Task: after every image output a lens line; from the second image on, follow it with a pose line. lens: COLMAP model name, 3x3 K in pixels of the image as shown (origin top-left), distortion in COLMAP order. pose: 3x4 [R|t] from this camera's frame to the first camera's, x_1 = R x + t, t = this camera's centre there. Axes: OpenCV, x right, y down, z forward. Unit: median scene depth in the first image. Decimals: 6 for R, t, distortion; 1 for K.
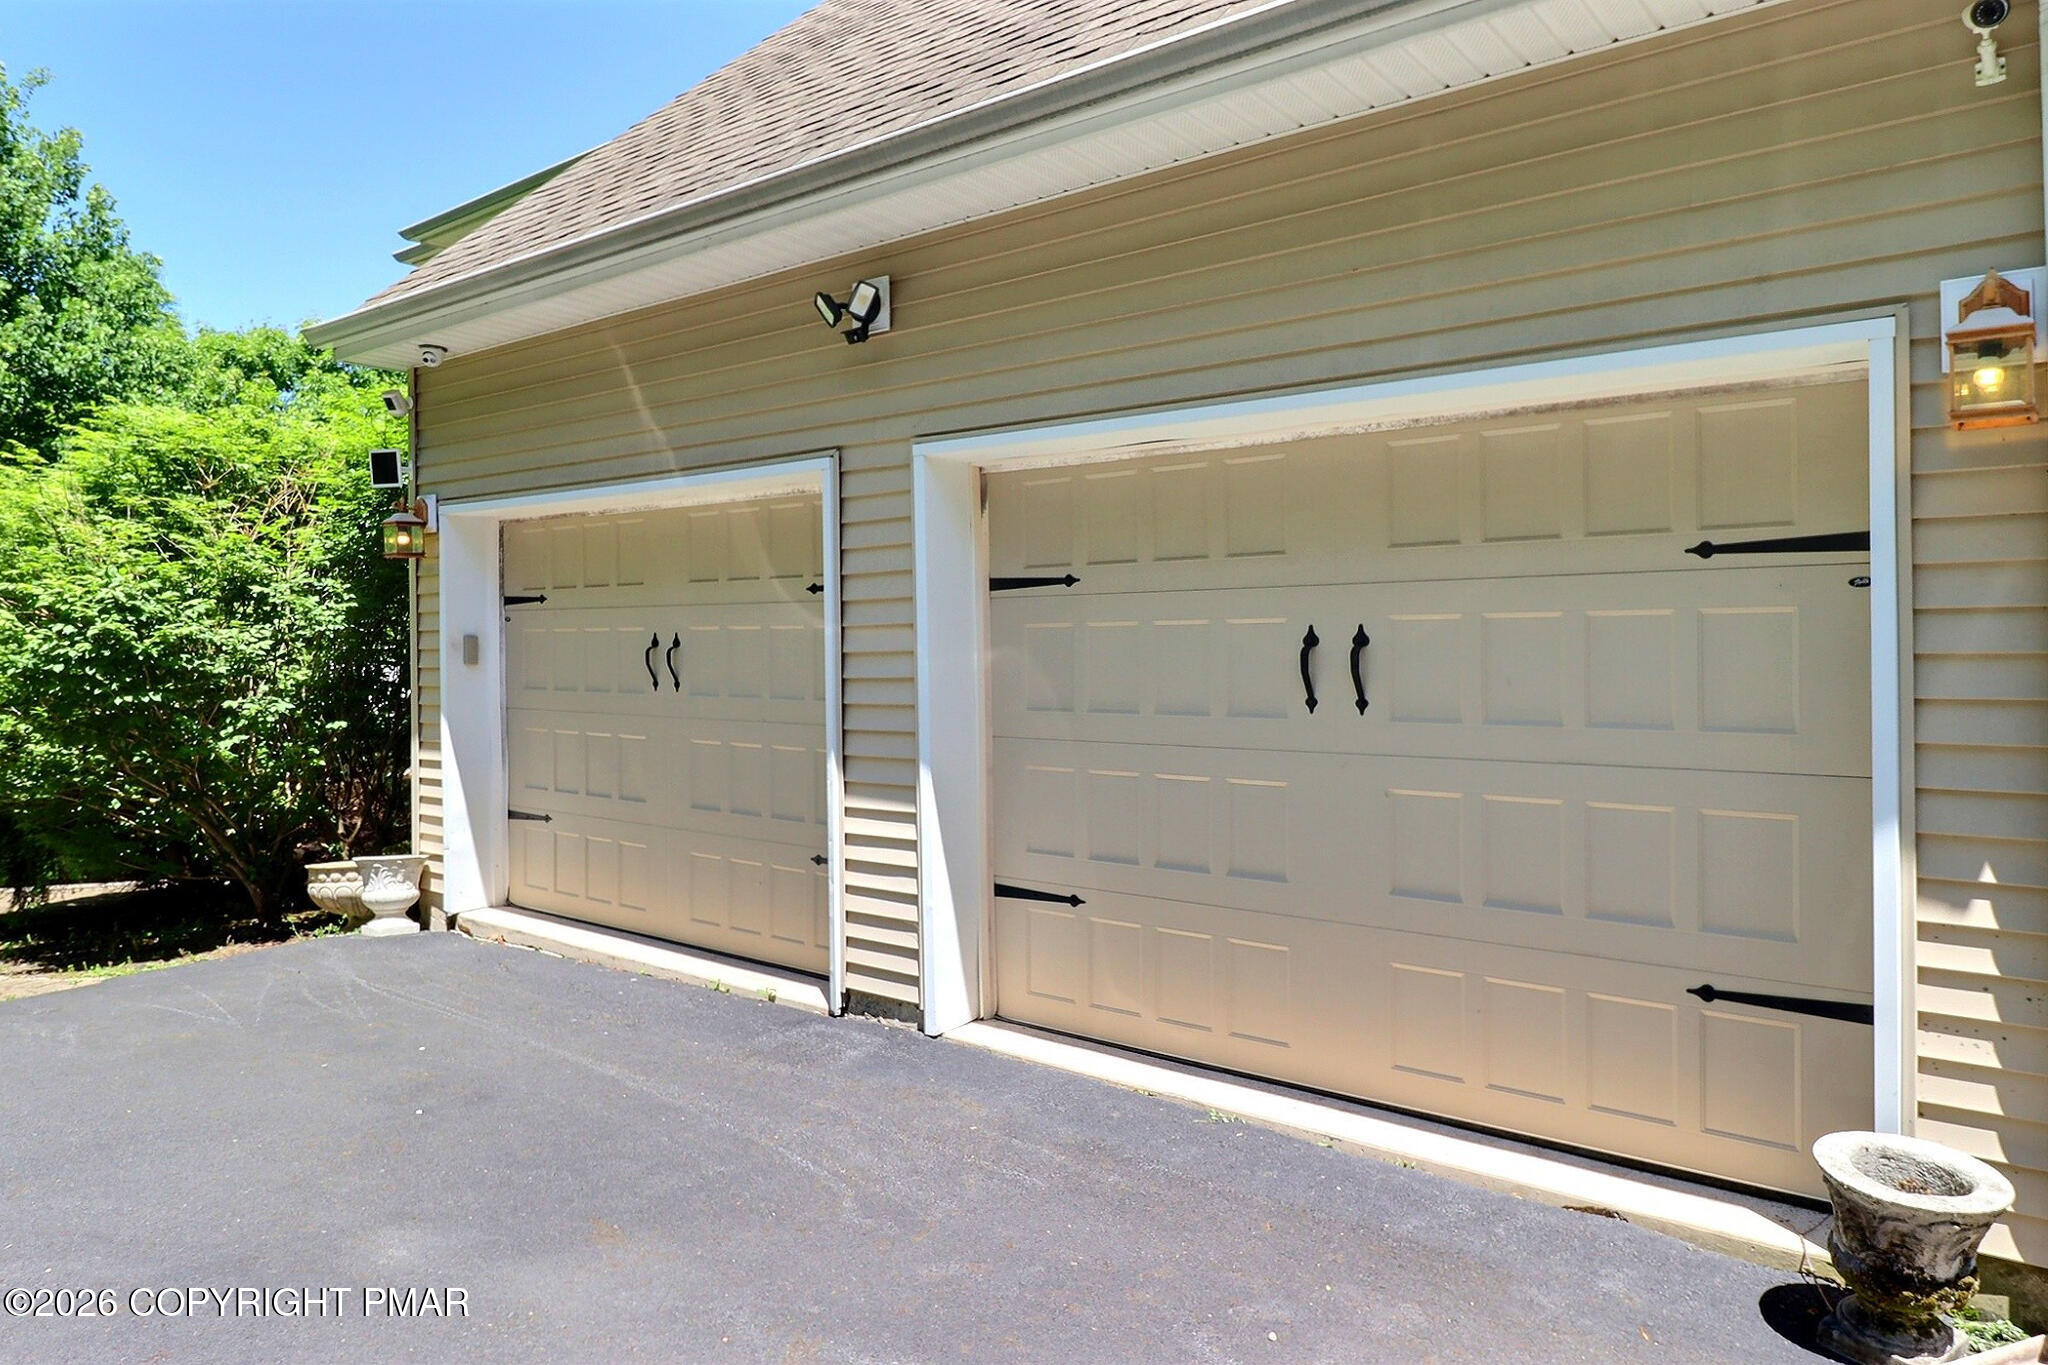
lens RADIAL K [[1230.9, 0, 1026.4], [0, 1230.9, 679.8], [0, 0, 1]] dist [0.001872, 0.000203]
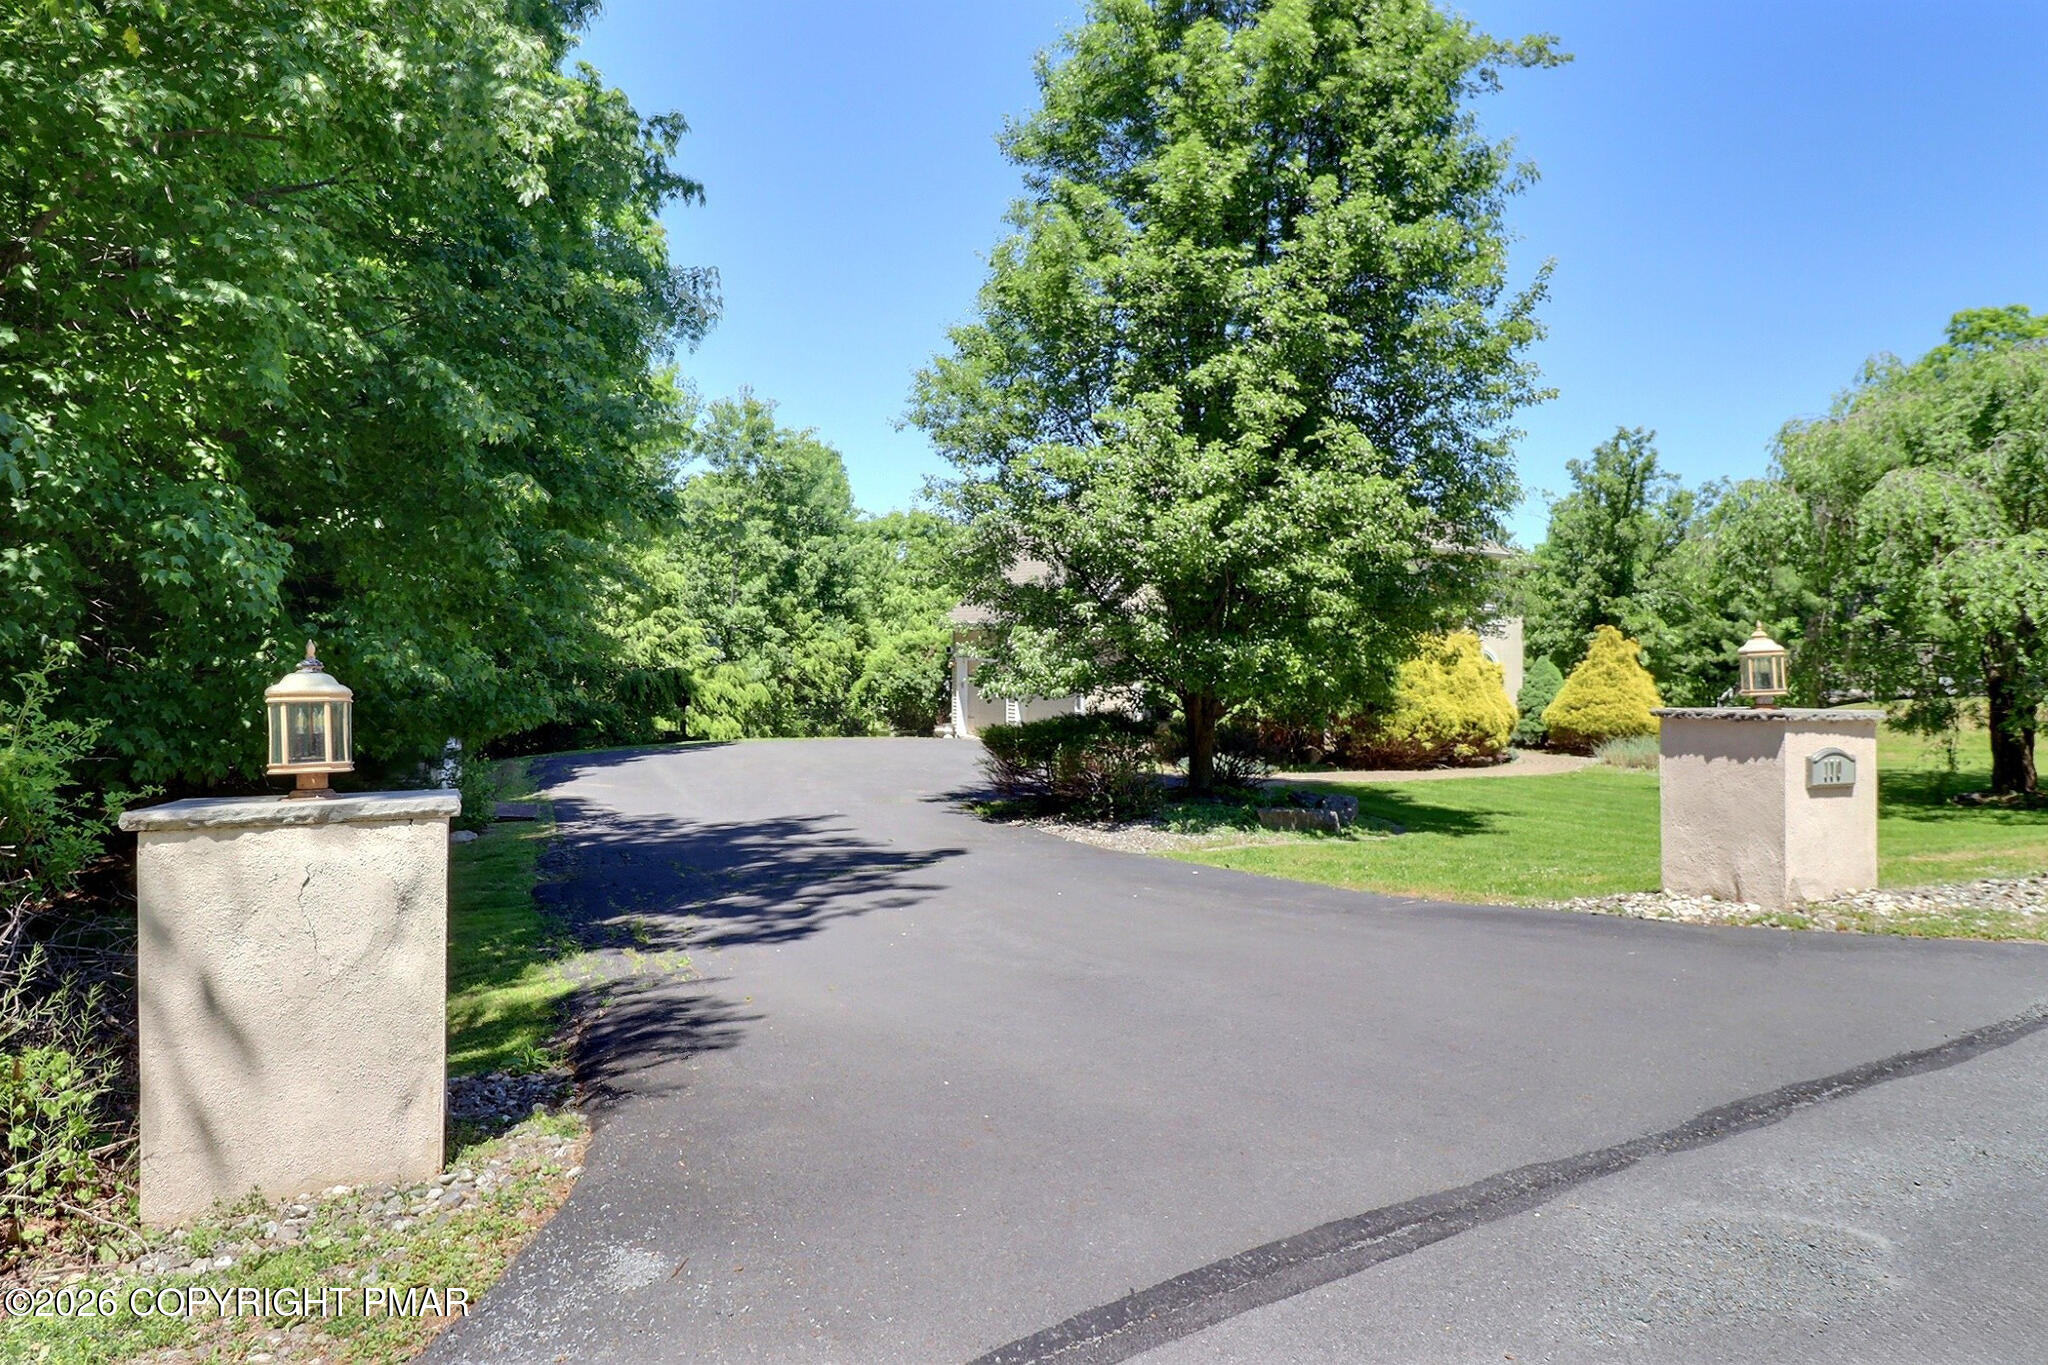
lens RADIAL K [[1147.5, 0, 1025.2], [0, 1147.5, 687.2], [0, 0, 1]] dist [0.000553, 0.001080]
pose [[0.917012, 0.015904, -0.398542, 1.718861], [-0.018266, 0.999831, -0.002129, -0.006358], [0.398440, 0.009232, 0.917148, -3.334119]]
